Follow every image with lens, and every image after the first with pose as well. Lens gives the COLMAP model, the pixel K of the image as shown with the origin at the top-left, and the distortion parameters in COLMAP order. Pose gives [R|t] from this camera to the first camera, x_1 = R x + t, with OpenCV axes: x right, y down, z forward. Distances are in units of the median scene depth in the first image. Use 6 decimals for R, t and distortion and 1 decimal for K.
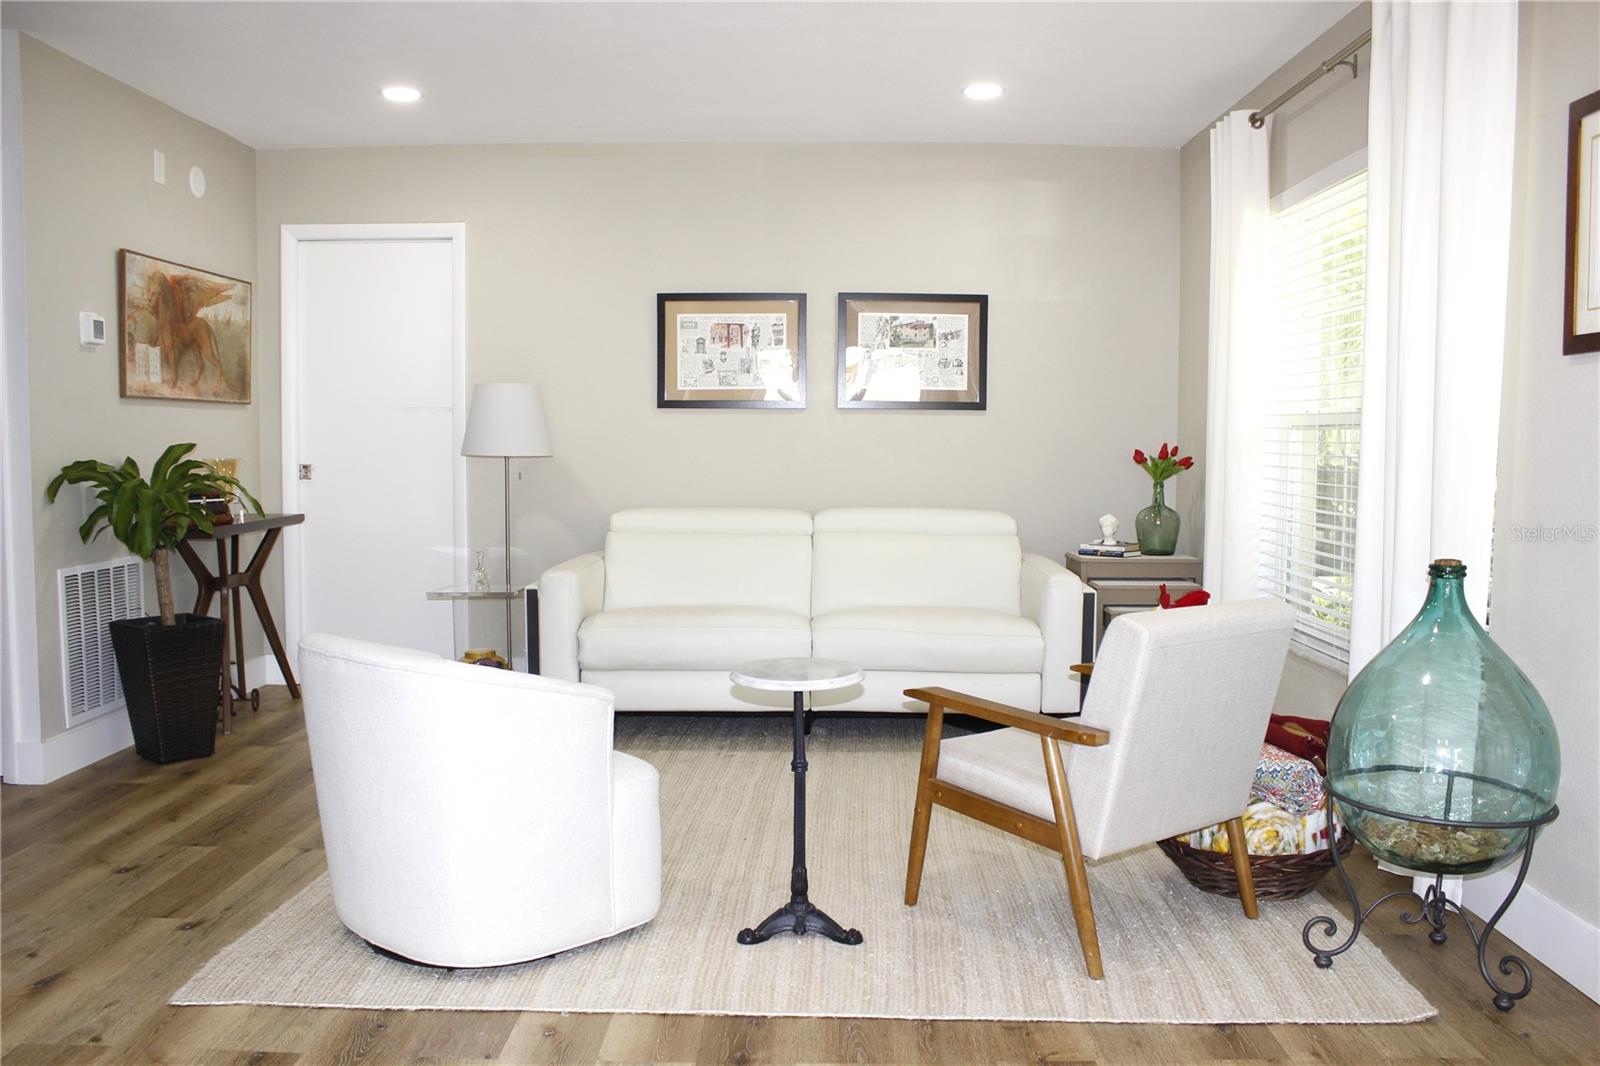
lens RADIAL K [[1400.0, 0, 800.0], [0, 1400.0, 533.0], [0, 0, 1]] dist [-0.140992, 0.000132]
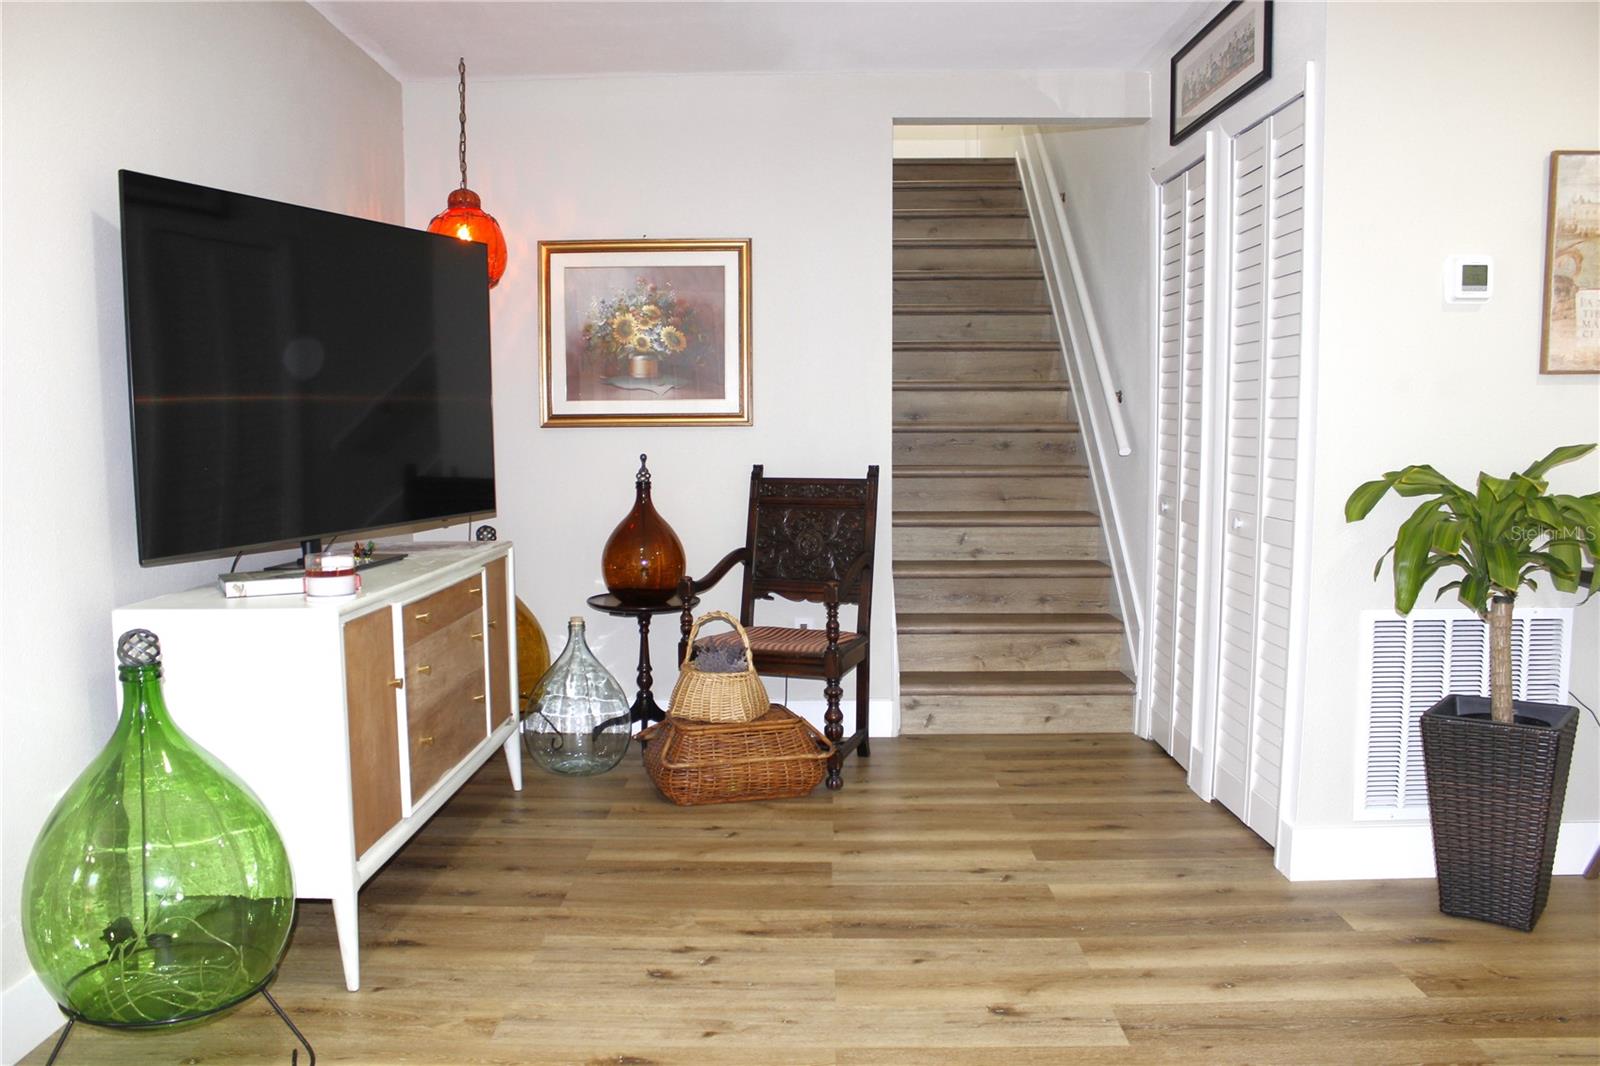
lens RADIAL K [[1385.6, 0, 800.0], [0, 1385.6, 533.0], [0, 0, 1]] dist [-0.131915, 0.165761]
pose [[0.042610, 0.101543, -0.993918, 0.172469], [-0.075796, 0.992283, 0.098126, -0.062305], [0.996213, 0.071154, 0.049977, 0.626751]]
